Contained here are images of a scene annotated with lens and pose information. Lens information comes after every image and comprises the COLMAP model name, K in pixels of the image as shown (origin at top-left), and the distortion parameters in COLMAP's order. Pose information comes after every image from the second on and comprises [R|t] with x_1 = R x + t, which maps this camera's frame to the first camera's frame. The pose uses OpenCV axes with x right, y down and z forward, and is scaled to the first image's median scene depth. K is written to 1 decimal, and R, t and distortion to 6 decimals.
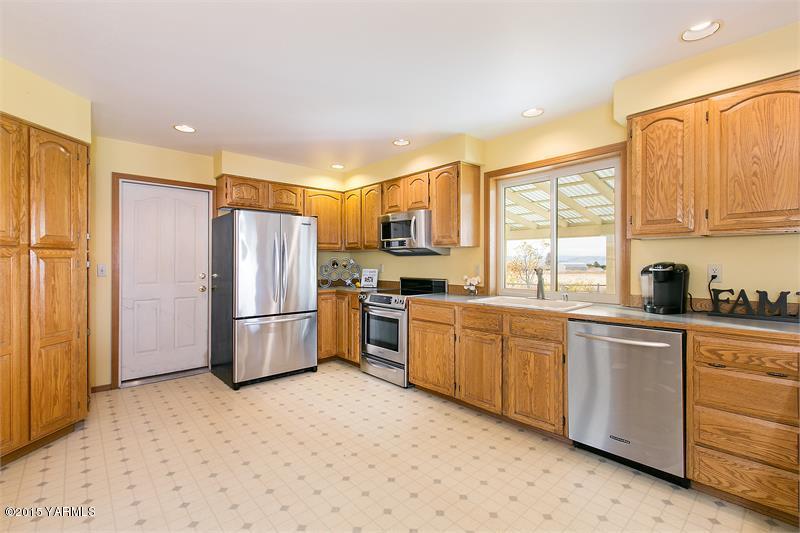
lens RADIAL K [[358.4, 0, 392.6], [0, 358.4, 263.4], [0, 0, 1]] dist [-0.001471, 0.000712]
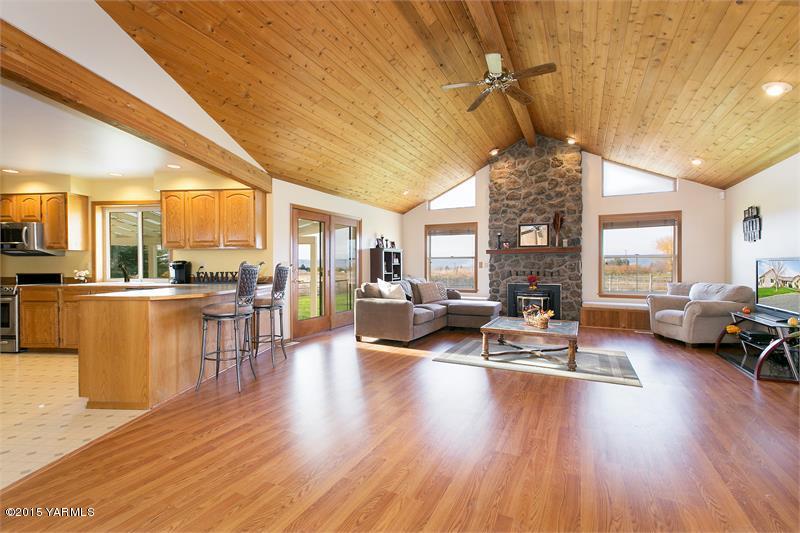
lens RADIAL K [[358.4, 0, 404.0], [0, 358.4, 269.3], [0, 0, 1]] dist [-0.001471, 0.000712]
pose [[0.715411, -0.010401, 0.698627, 0.141616], [0.004614, 0.999938, 0.010163, 0.022936], [-0.698689, -0.004047, 0.715414, -1.004171]]
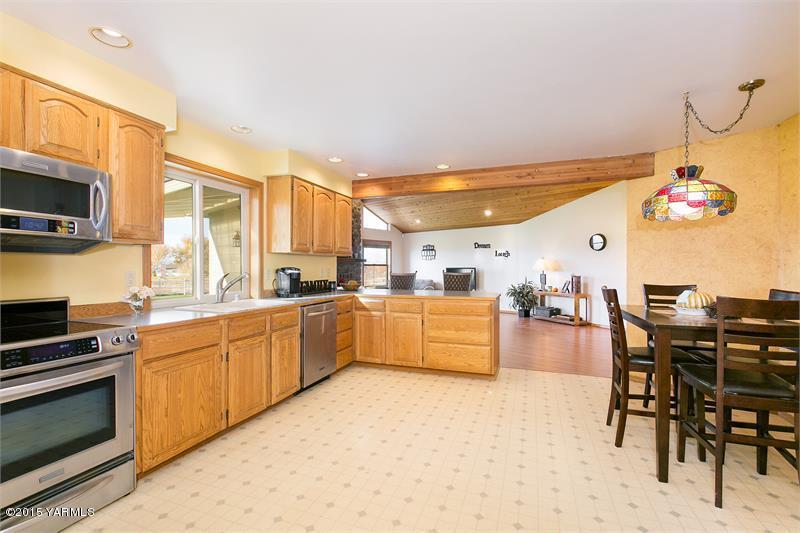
lens RADIAL K [[358.4, 0, 399.2], [0, 358.4, 263.6], [0, 0, 1]] dist [-0.001471, 0.000712]
pose [[-0.466489, 0.010434, 0.884466, -0.659525], [0.001856, 0.999940, -0.010818, -0.001811], [-0.884525, -0.003405, -0.466480, 0.894524]]
